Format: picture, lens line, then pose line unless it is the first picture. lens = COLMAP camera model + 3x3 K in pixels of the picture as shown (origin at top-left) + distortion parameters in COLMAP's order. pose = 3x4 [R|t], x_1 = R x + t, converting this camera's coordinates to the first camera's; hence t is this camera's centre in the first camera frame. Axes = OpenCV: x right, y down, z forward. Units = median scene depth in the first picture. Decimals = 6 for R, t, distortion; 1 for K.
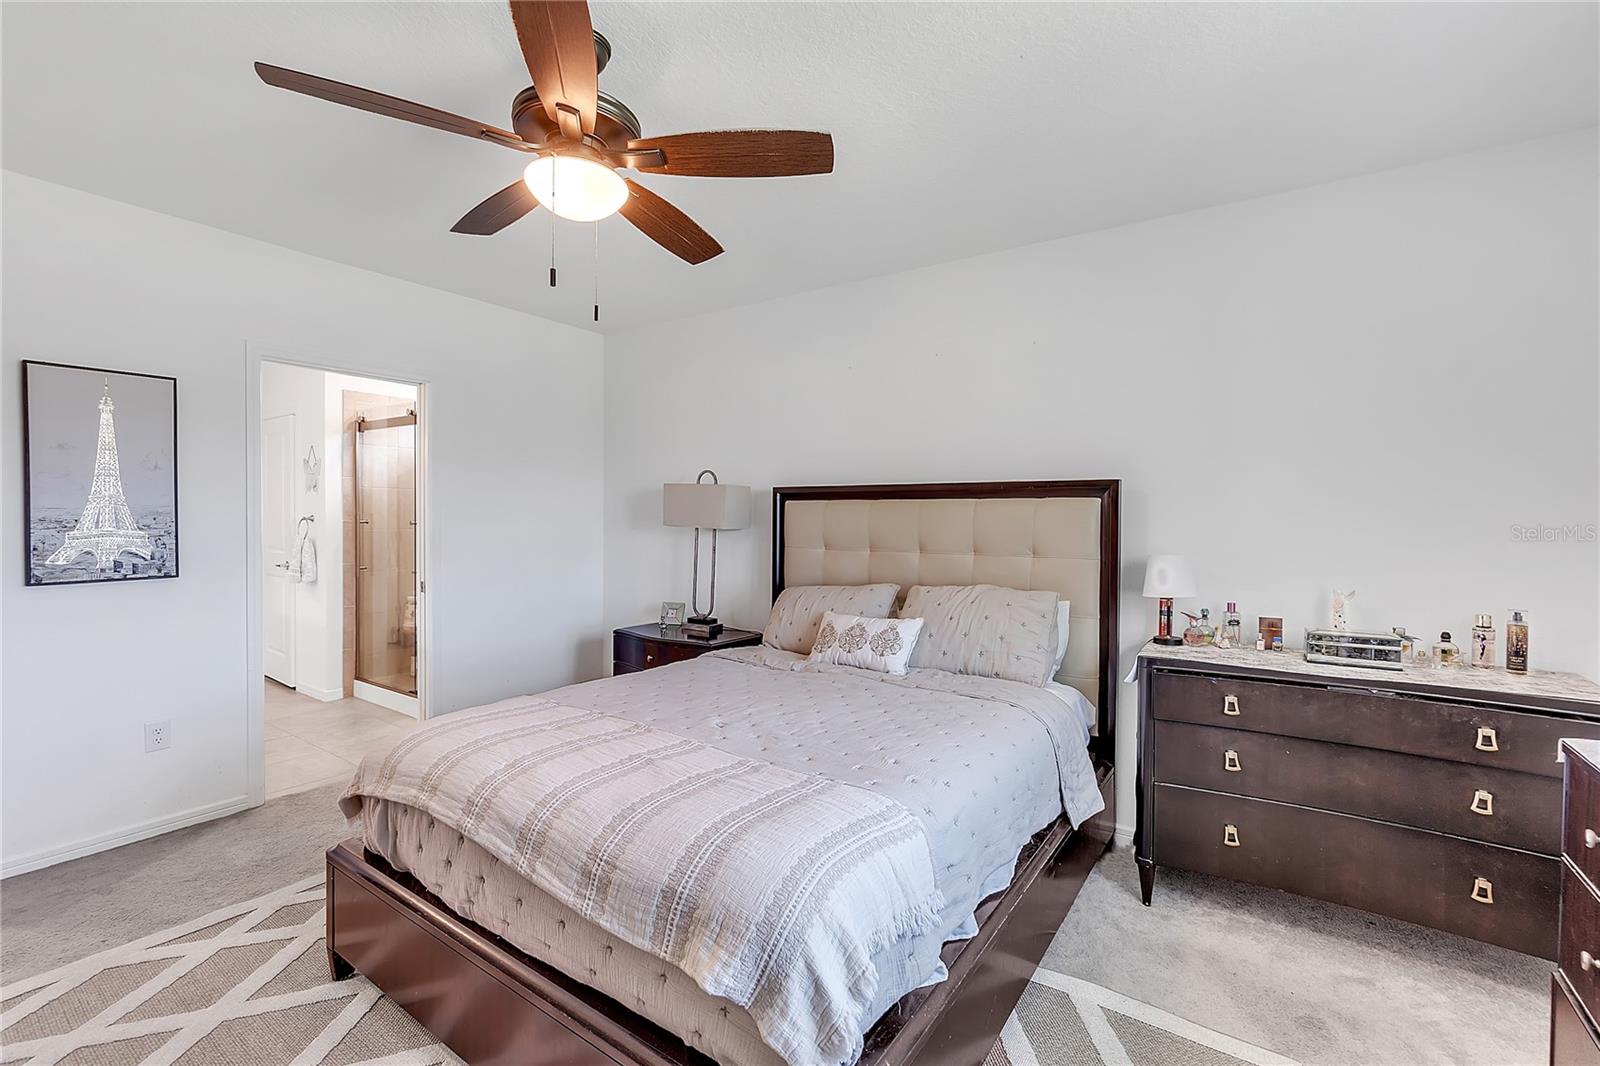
lens RADIAL K [[701.1, 0, 800.0], [0, 701.1, 533.0], [0, 0, 1]] dist [-0.009440, 0.000804]
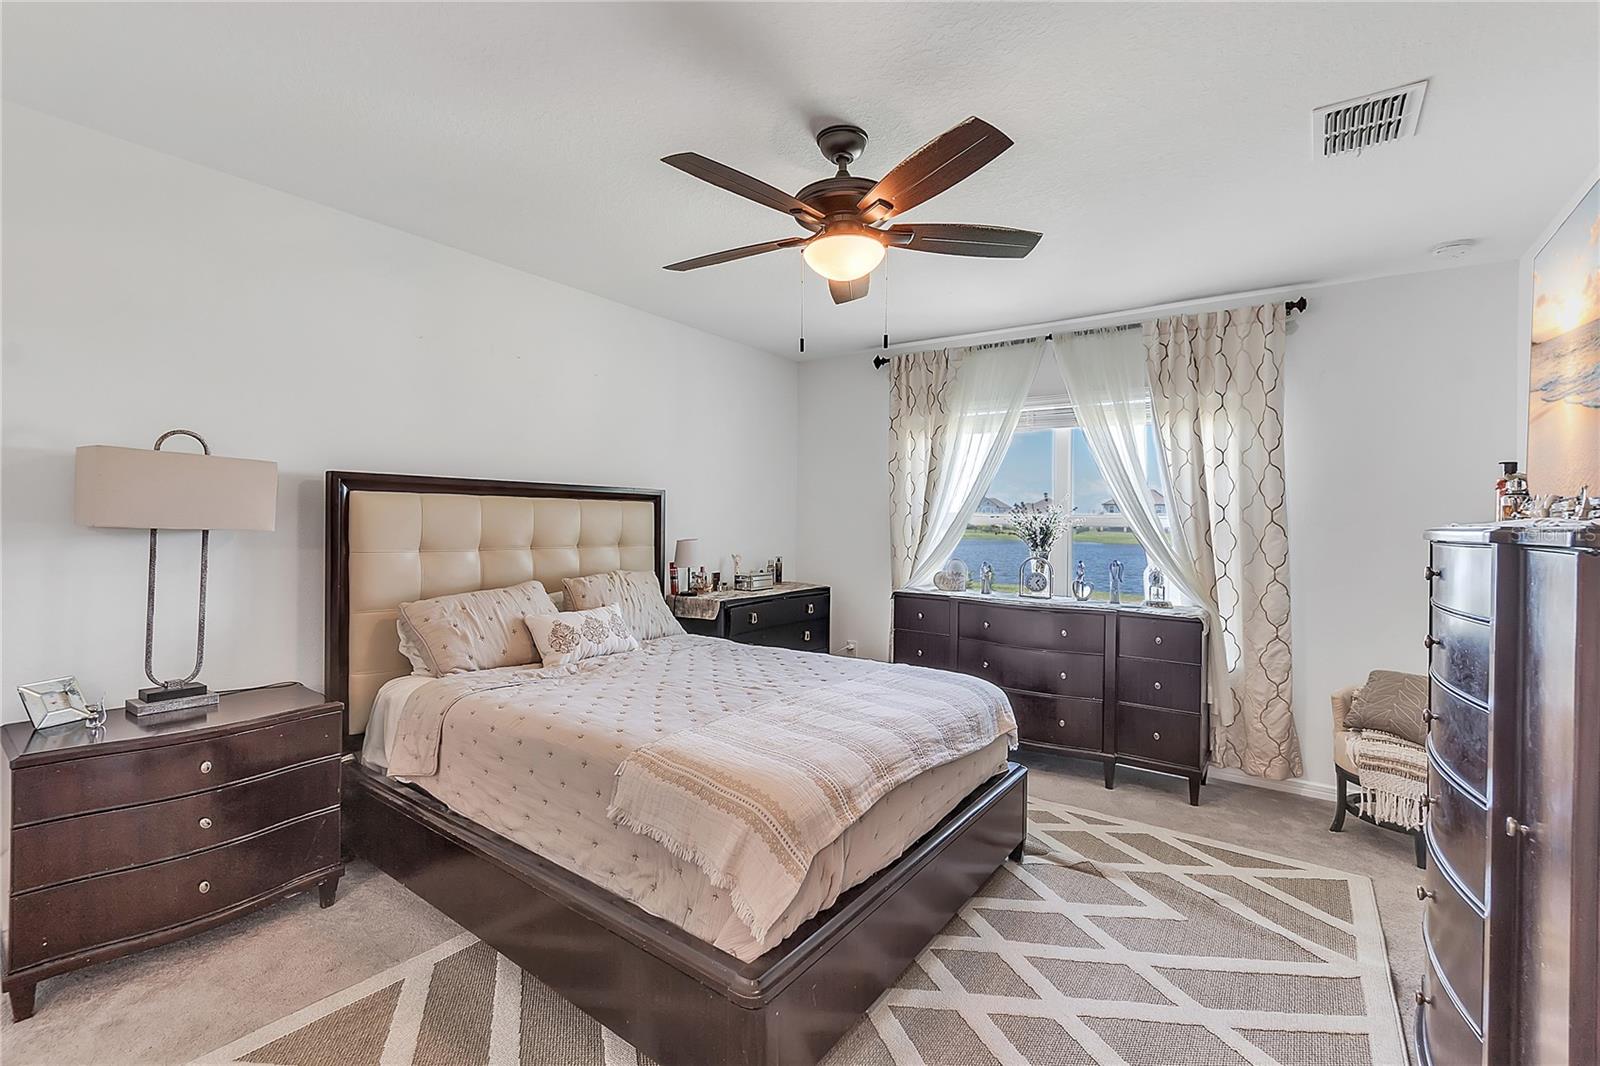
lens RADIAL K [[694.7, 0, 806.9], [0, 694.7, 519.3], [0, 0, 1]] dist [-0.004757, 0.000170]
pose [[0.007819, -0.002822, 0.999965, -0.791005], [0.006608, 0.999974, 0.002770, -0.015386], [-0.999948, 0.006586, 0.007837, 0.544205]]
